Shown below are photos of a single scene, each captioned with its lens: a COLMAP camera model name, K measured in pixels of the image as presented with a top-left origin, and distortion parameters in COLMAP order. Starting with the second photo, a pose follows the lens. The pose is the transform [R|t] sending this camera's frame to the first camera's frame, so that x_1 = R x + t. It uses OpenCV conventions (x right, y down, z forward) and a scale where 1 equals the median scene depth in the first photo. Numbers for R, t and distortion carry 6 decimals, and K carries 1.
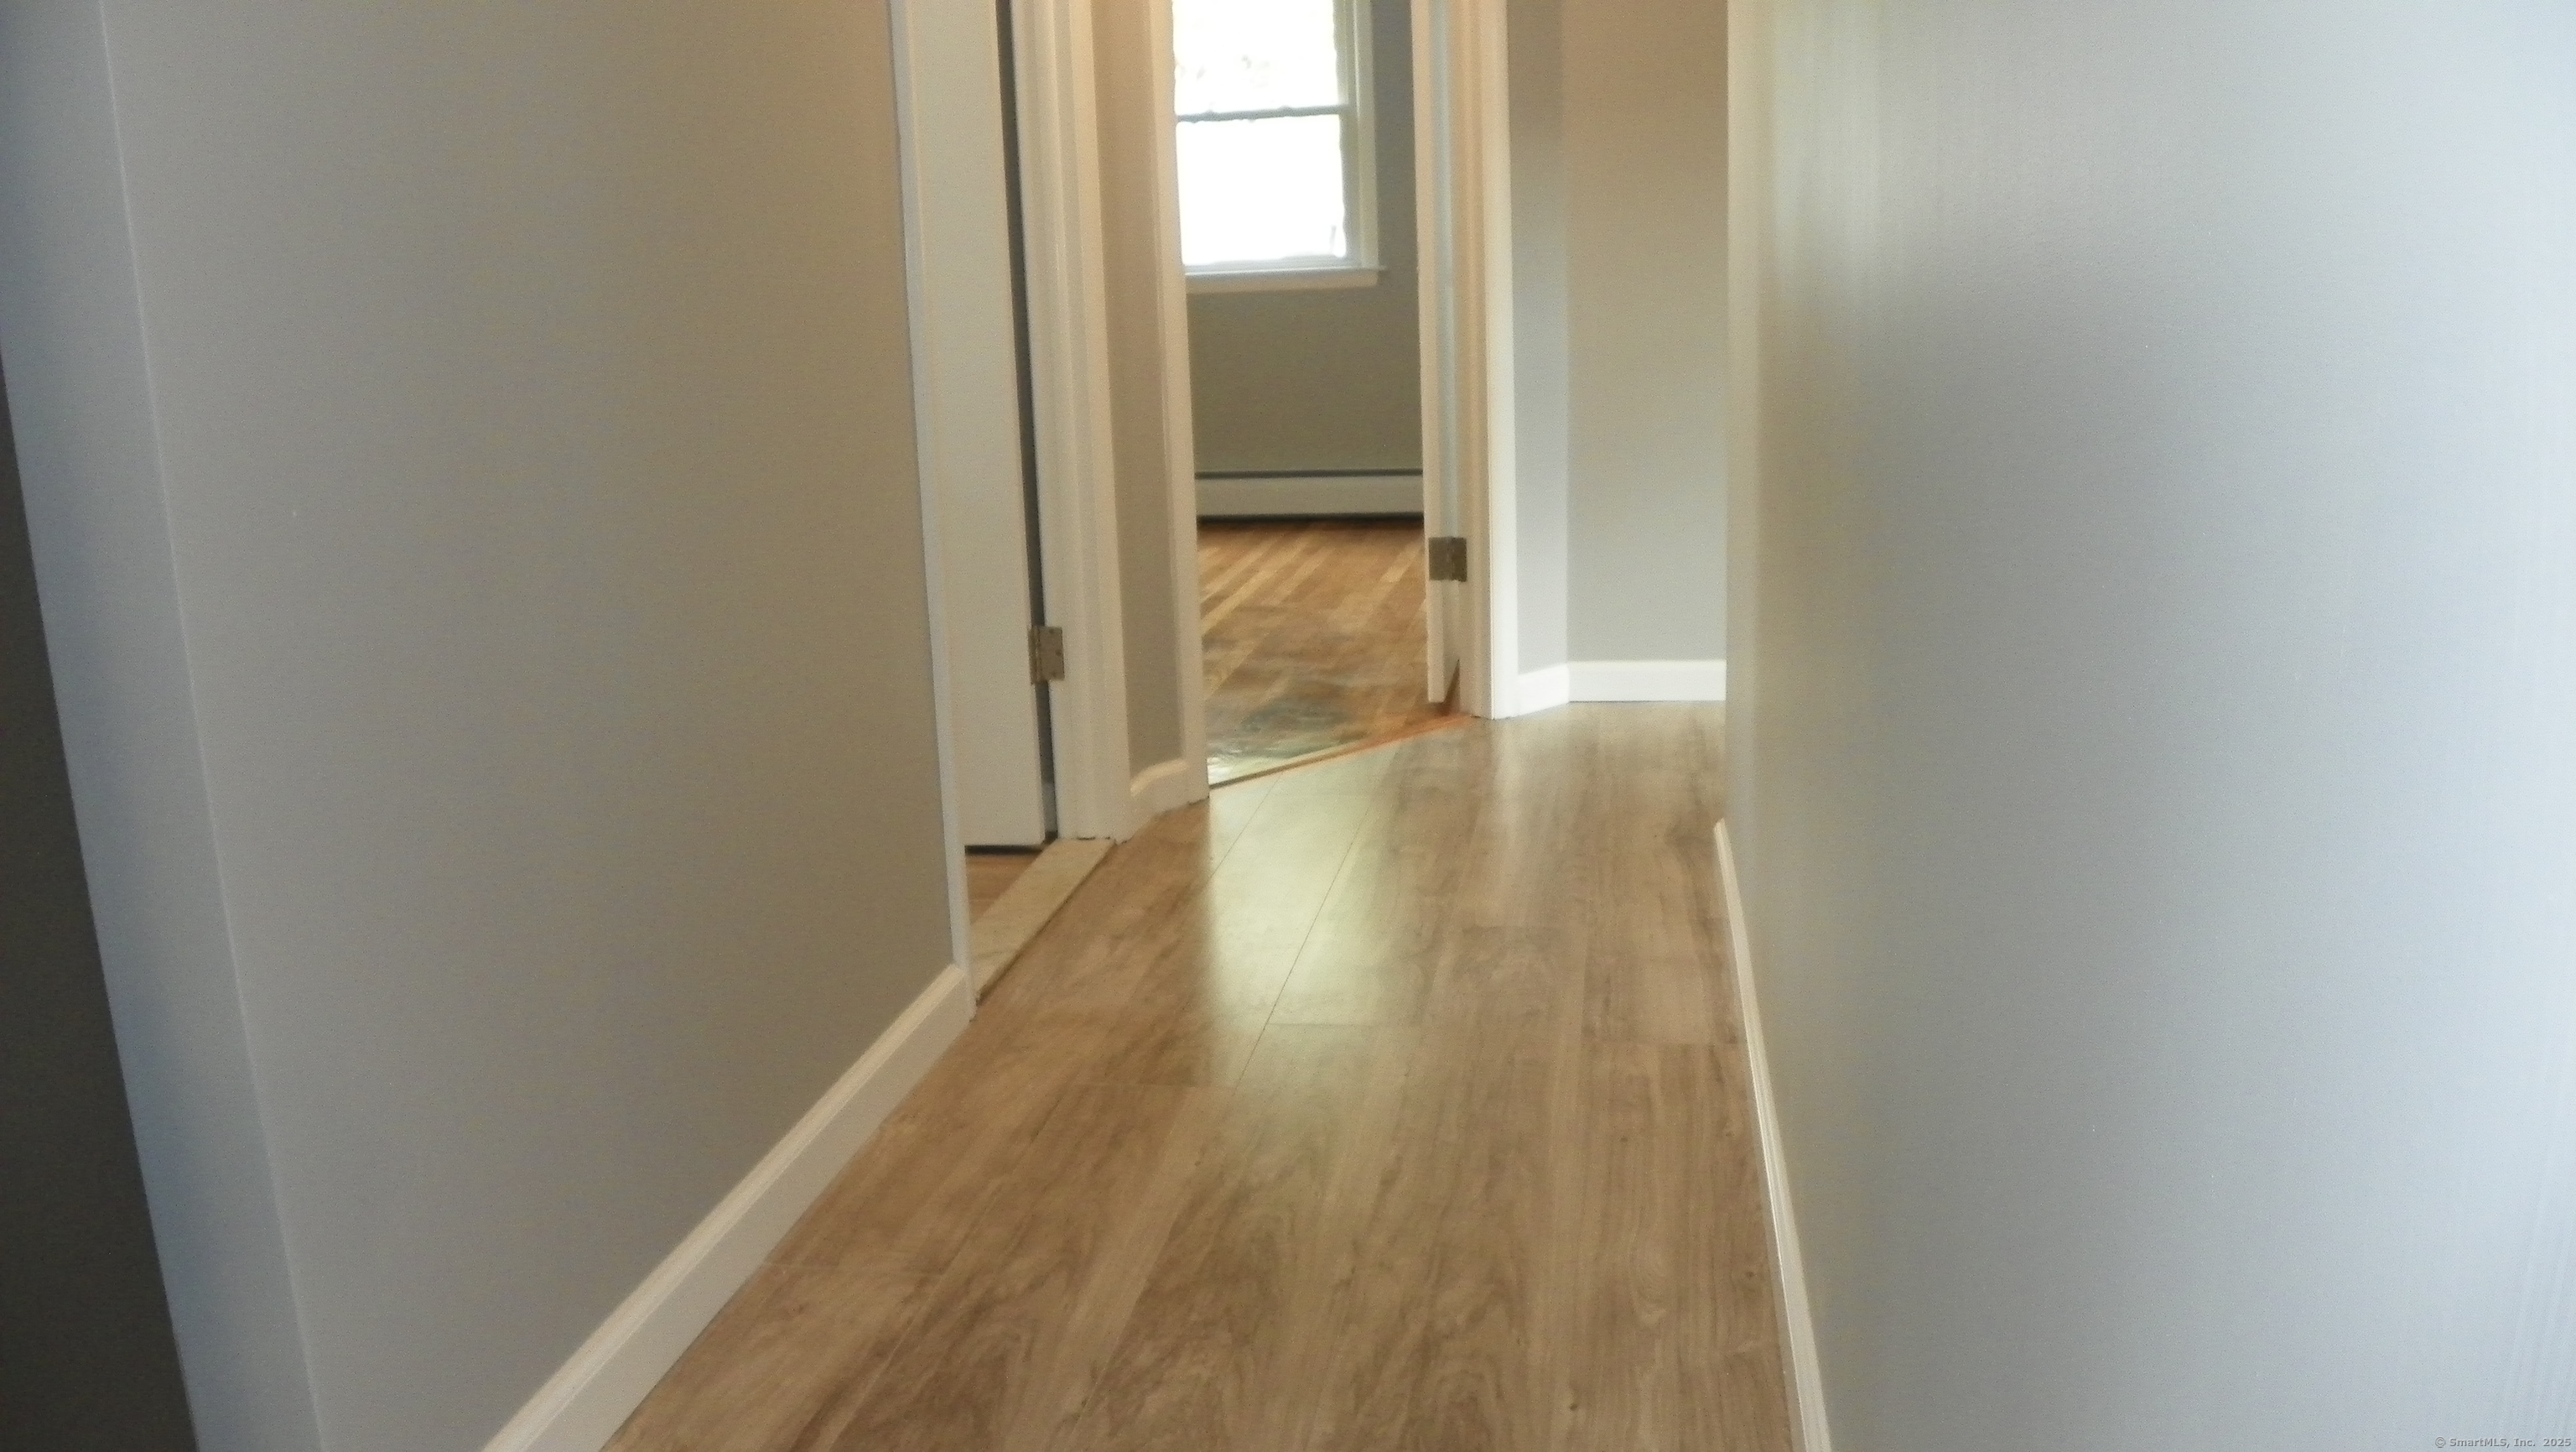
lens RADIAL K [[1955.7, 0, 1279.9], [0, 1955.7, 714.5], [0, 0, 1]] dist [-0.157827, 0.089145]
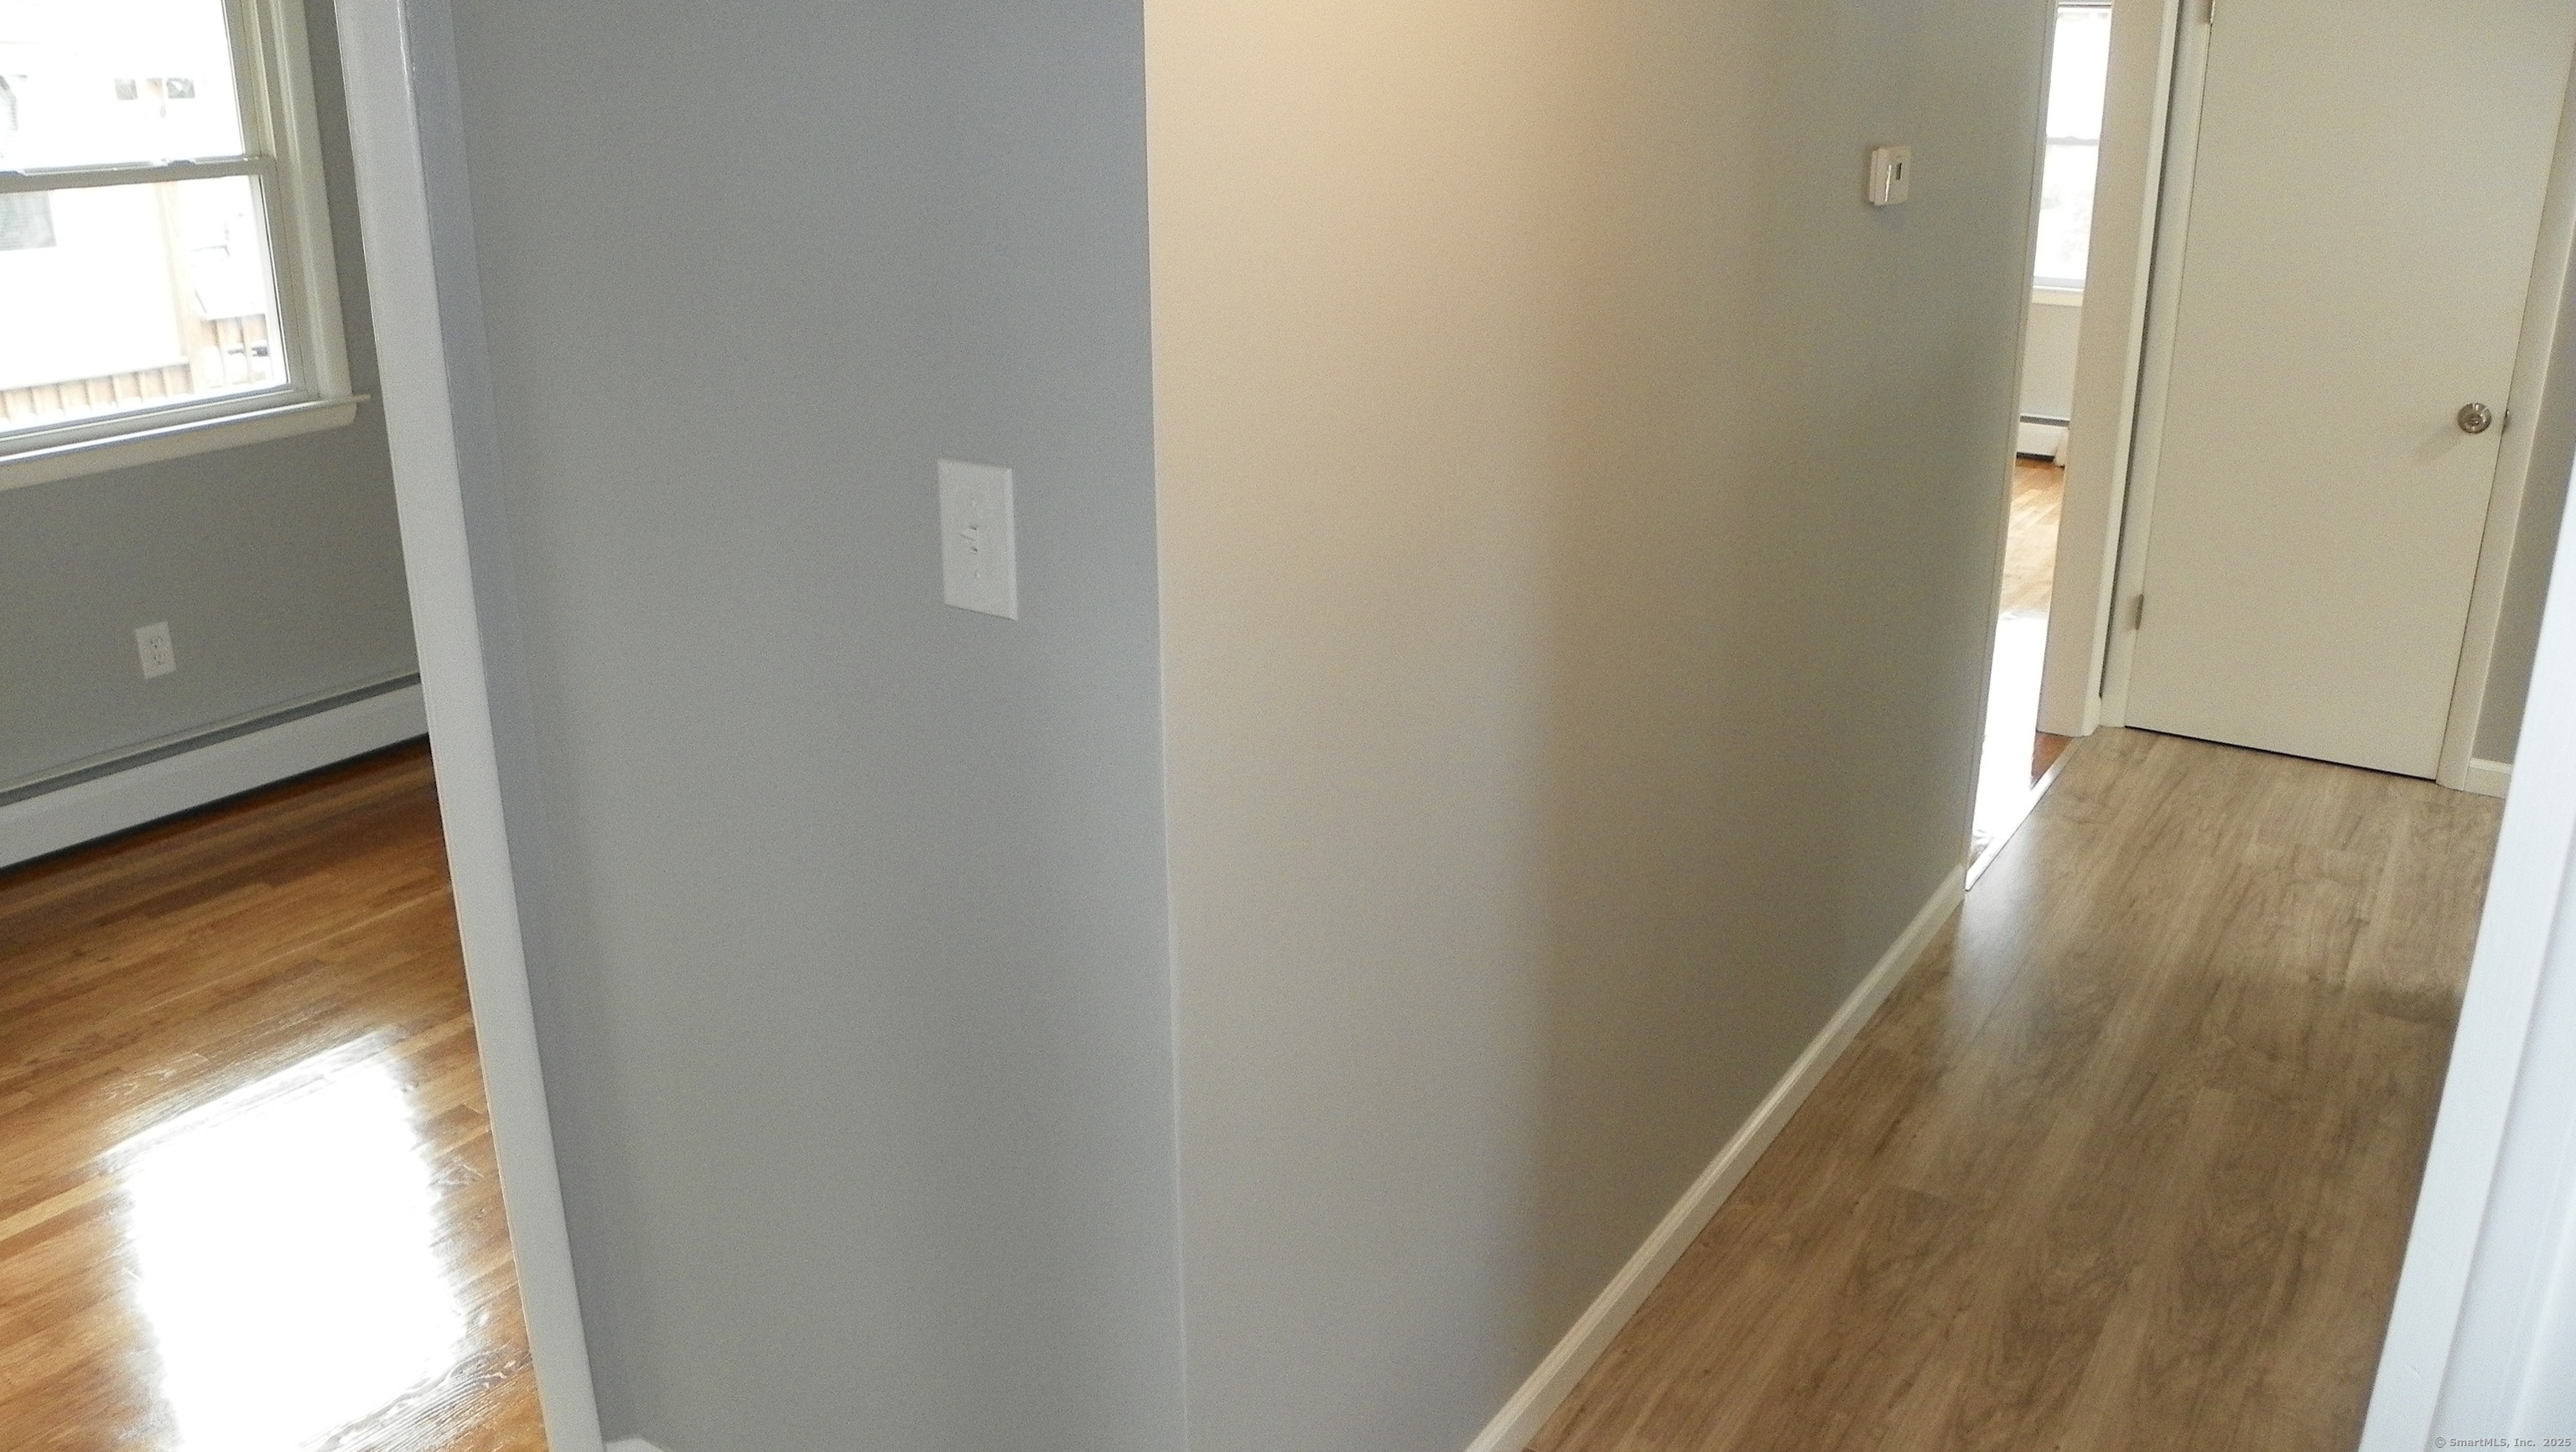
lens RADIAL K [[1955.7, 0, 1279.9], [0, 1955.7, 714.5], [0, 0, 1]] dist [-0.157827, 0.089145]
pose [[-0.914152, -0.087700, 0.395771, -0.024698], [0.129003, 0.862622, 0.489123, -0.904388], [-0.384297, 0.498189, -0.777254, 2.122275]]
